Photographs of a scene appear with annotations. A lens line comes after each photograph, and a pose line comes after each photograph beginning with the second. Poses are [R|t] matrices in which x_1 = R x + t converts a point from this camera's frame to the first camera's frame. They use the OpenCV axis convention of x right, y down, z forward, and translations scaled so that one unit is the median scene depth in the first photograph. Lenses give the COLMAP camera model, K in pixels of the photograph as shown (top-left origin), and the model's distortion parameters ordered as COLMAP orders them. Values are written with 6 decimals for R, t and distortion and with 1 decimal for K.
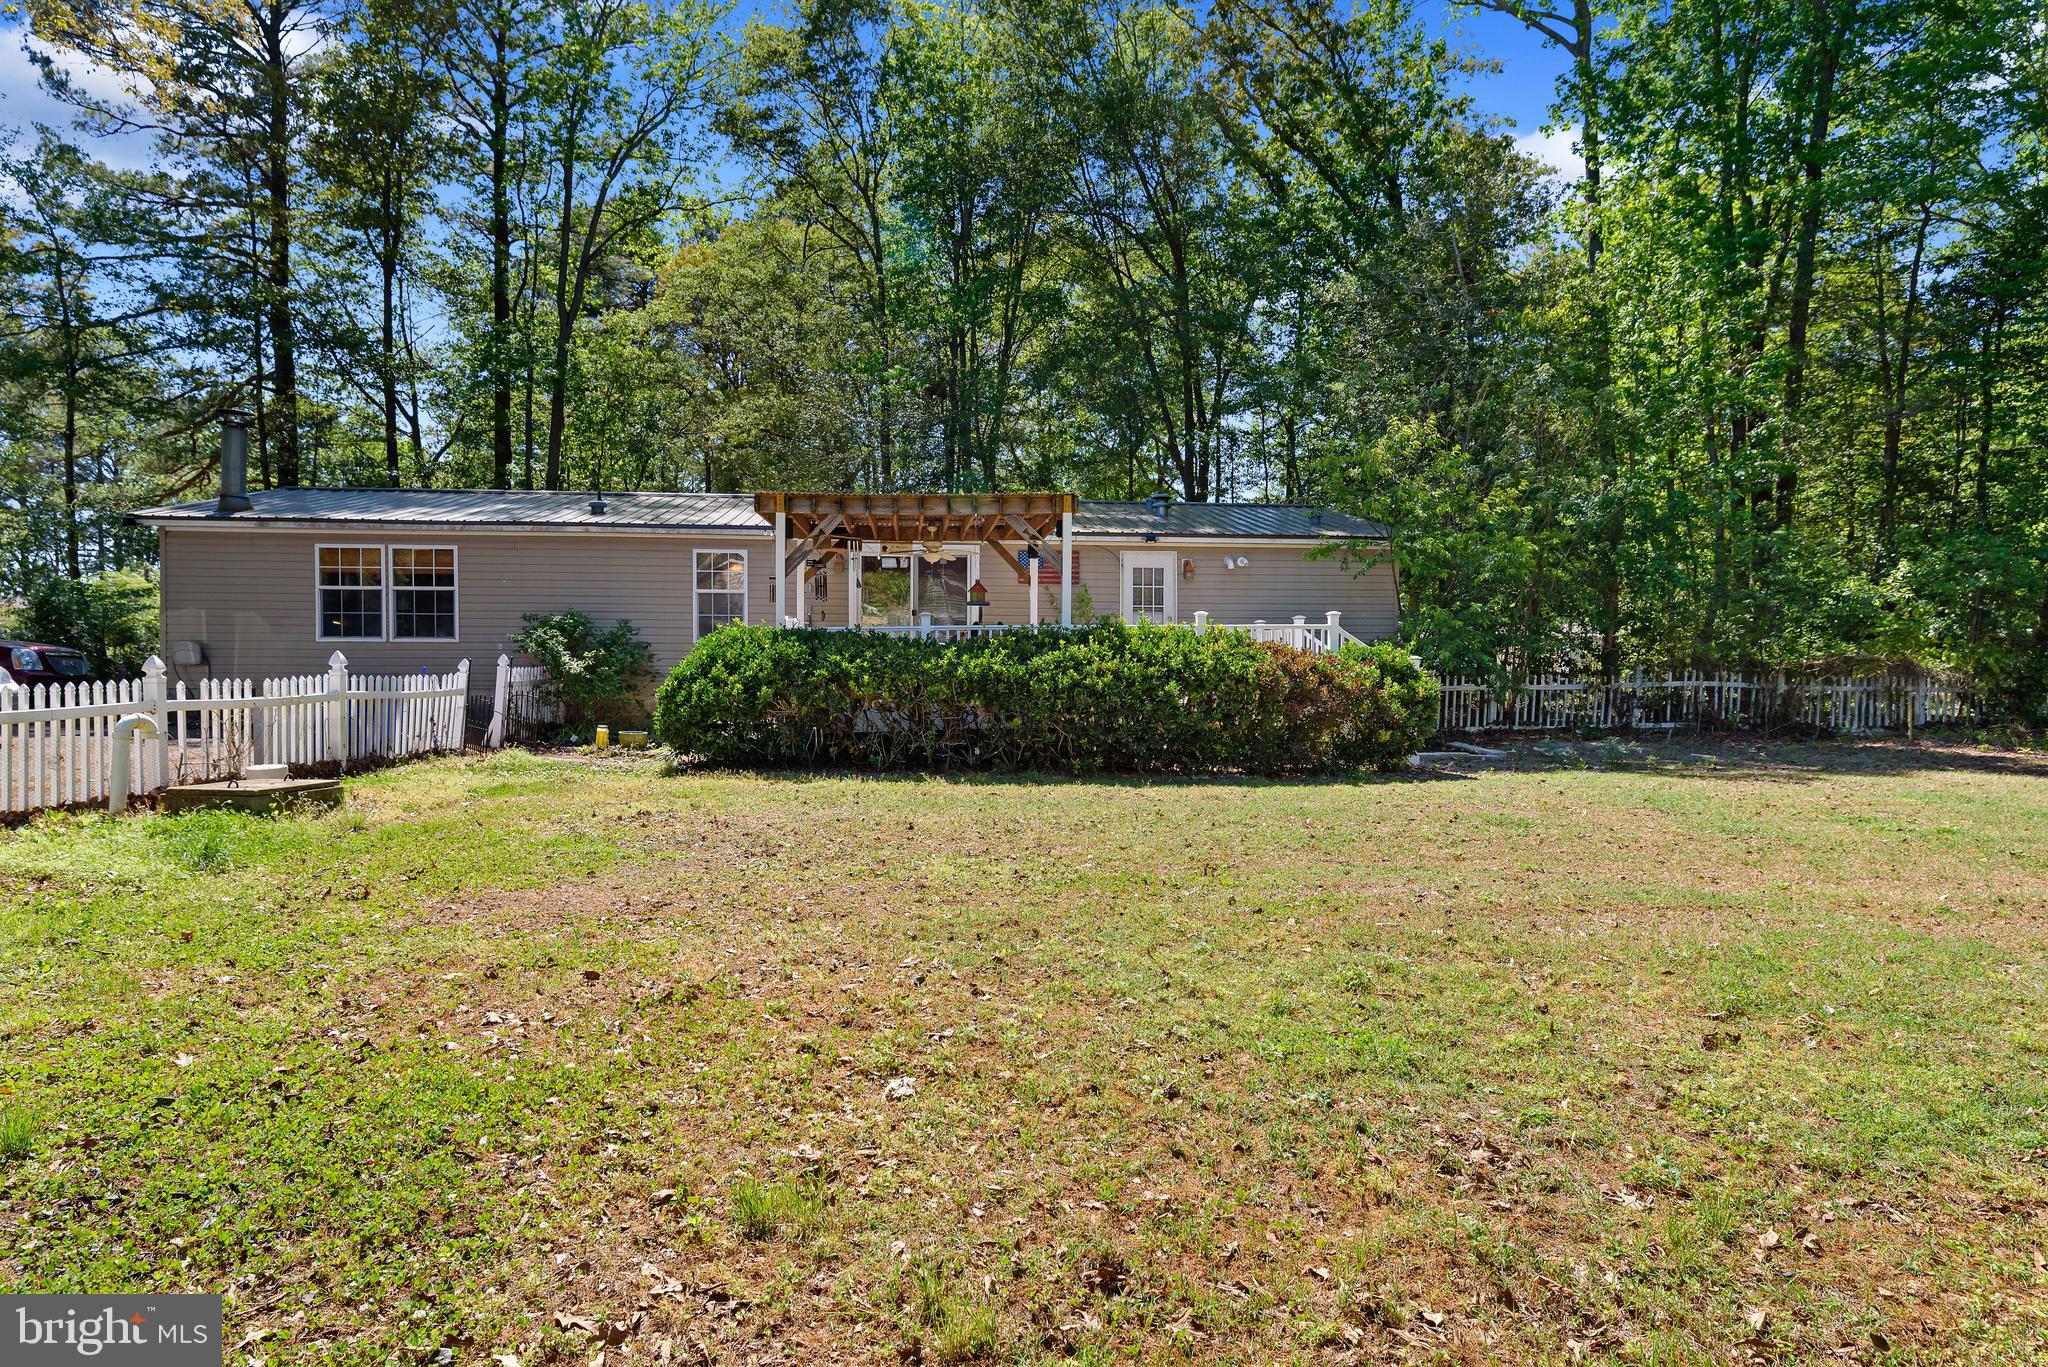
lens RADIAL K [[1188.8, 0, 1026.2], [0, 1188.8, 682.2], [0, 0, 1]] dist [-0.001291, 0.001035]
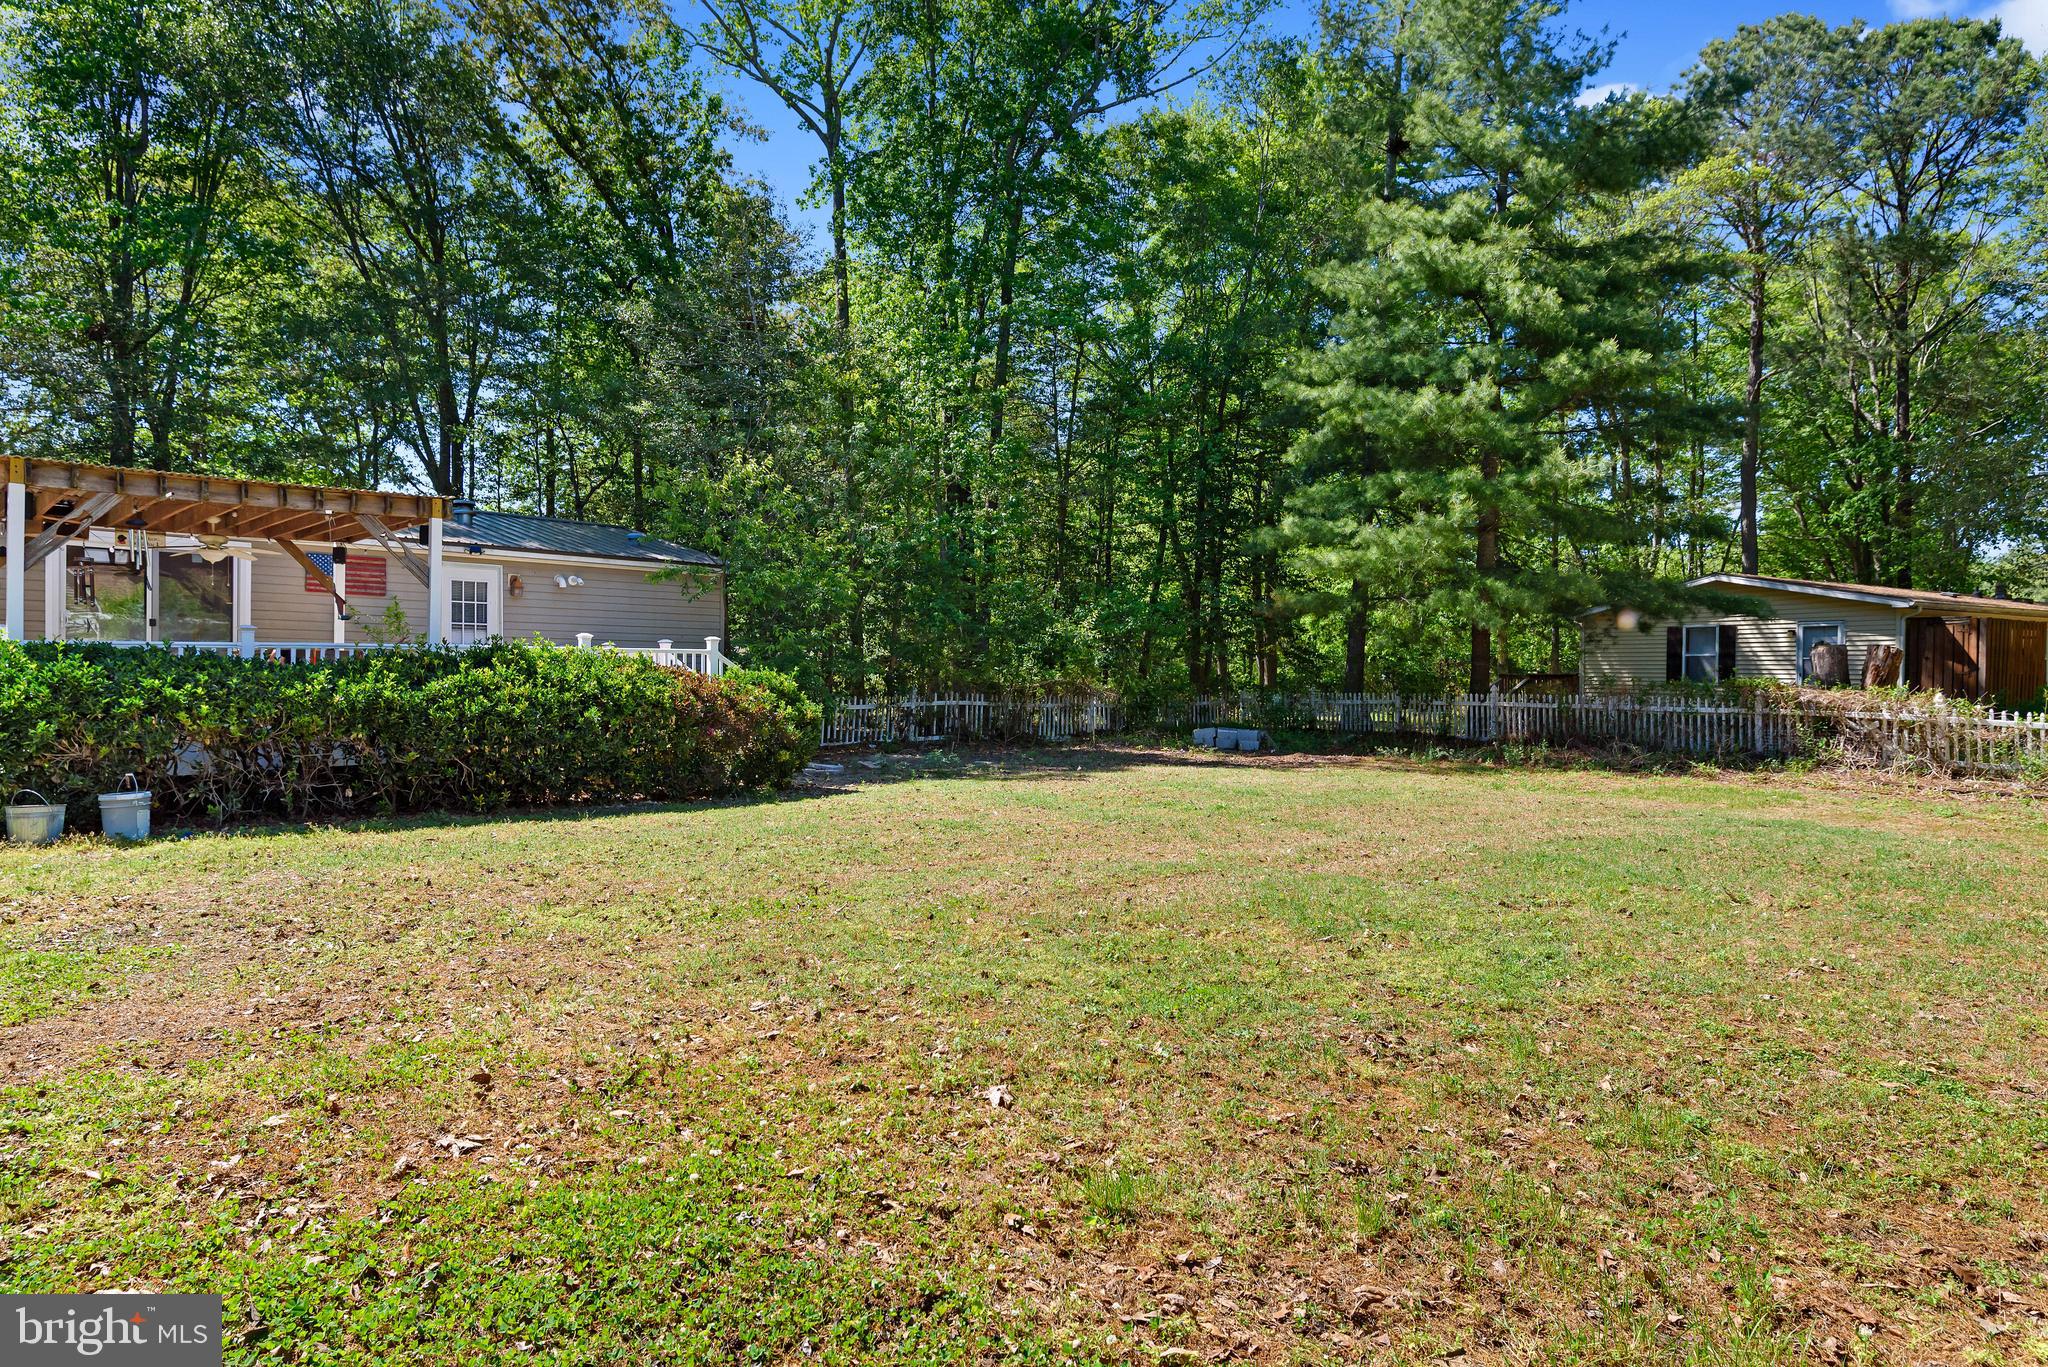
lens RADIAL K [[1188.8, 0, 1028.9], [0, 1188.8, 682.8], [0, 0, 1]] dist [-0.001291, 0.001035]
pose [[0.767744, 0.000835, 0.640756, -0.177529], [0.009118, 0.999884, -0.012229, -0.004442], [-0.640692, 0.015231, 0.767647, 0.034206]]
